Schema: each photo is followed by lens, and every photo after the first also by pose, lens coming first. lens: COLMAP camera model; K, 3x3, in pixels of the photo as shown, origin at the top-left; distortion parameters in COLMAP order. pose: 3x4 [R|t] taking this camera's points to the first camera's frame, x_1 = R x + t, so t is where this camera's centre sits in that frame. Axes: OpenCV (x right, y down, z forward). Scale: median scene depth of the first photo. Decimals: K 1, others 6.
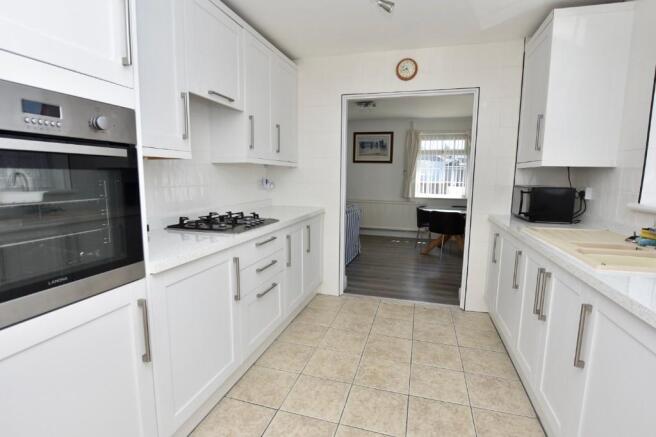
lens RADIAL K [[311.9, 0, 327.8], [0, 311.9, 219.3], [0, 0, 1]] dist [0.000262, -0.000032]
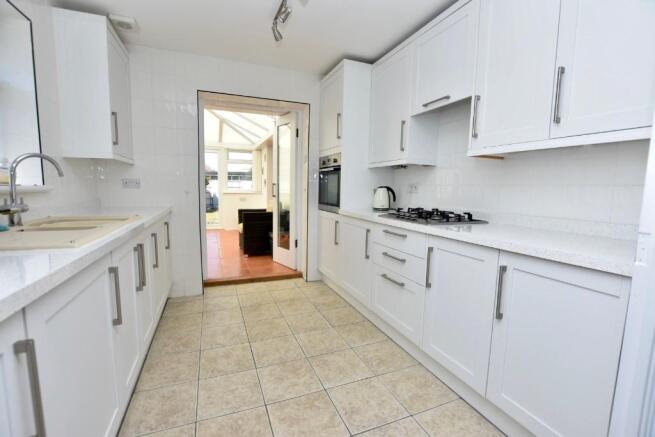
lens RADIAL K [[288.7, 0, 329.1], [0, 288.7, 218.5], [0, 0, 1]] dist [-0.003616, -0.000323]
pose [[-0.771485, 0.045665, -0.634606, 0.624638], [-0.110796, 0.972539, 0.204676, -0.163965], [0.626526, 0.228216, -0.745240, 1.651018]]
